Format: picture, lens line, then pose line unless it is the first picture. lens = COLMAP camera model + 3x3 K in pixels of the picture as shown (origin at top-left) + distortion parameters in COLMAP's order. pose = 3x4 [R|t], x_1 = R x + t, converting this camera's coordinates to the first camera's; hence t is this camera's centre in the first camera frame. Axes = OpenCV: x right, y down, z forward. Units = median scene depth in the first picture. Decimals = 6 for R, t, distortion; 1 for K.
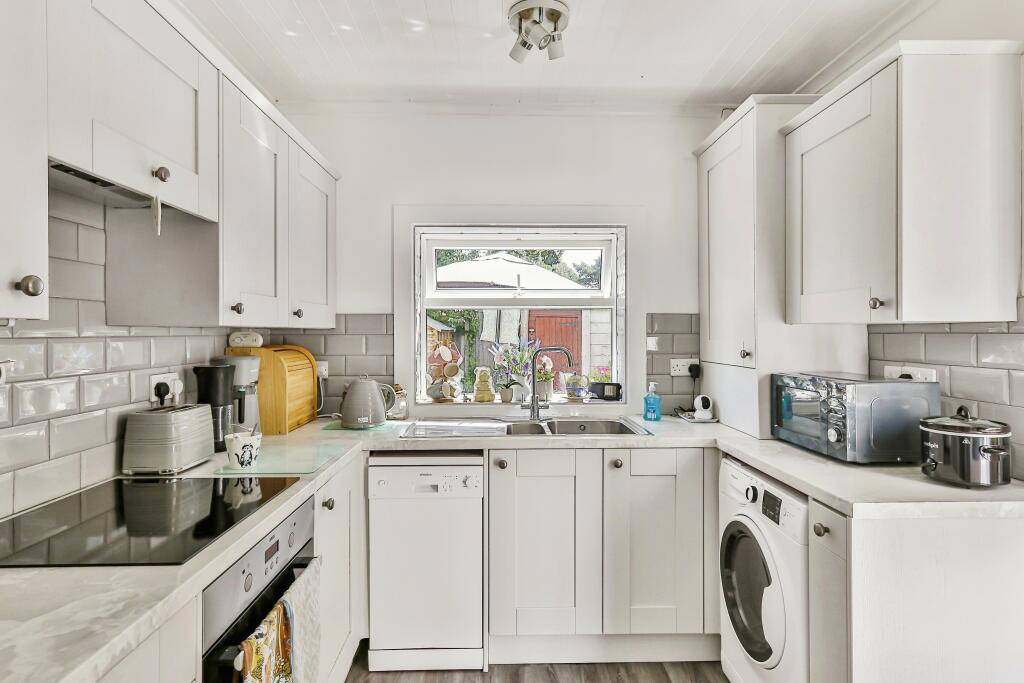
lens RADIAL K [[491.7, 0, 512.0], [0, 491.7, 341.5], [0, 0, 1]] dist [0.000229, 0.000041]
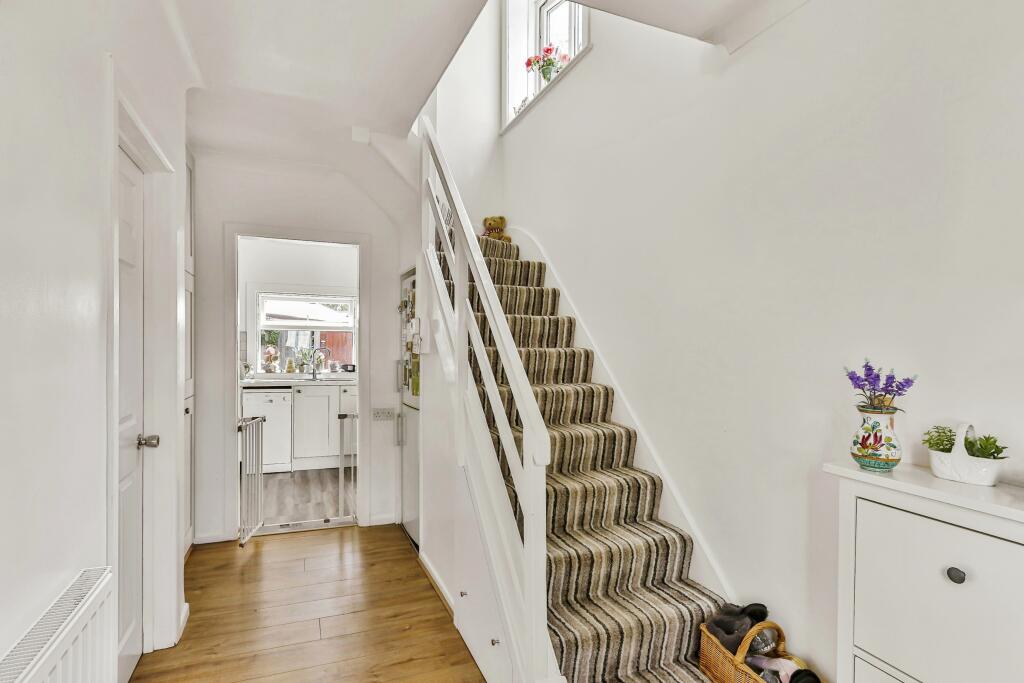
lens RADIAL K [[516.6, 0, 510.9], [0, 516.6, 363.7], [0, 0, 1]] dist [0.000111, 0.000033]
pose [[0.932548, 0.002420, 0.361038, 0.029249], [-0.008009, 0.999870, 0.013986, 0.042207], [-0.360958, -0.015934, 0.932446, -1.546553]]
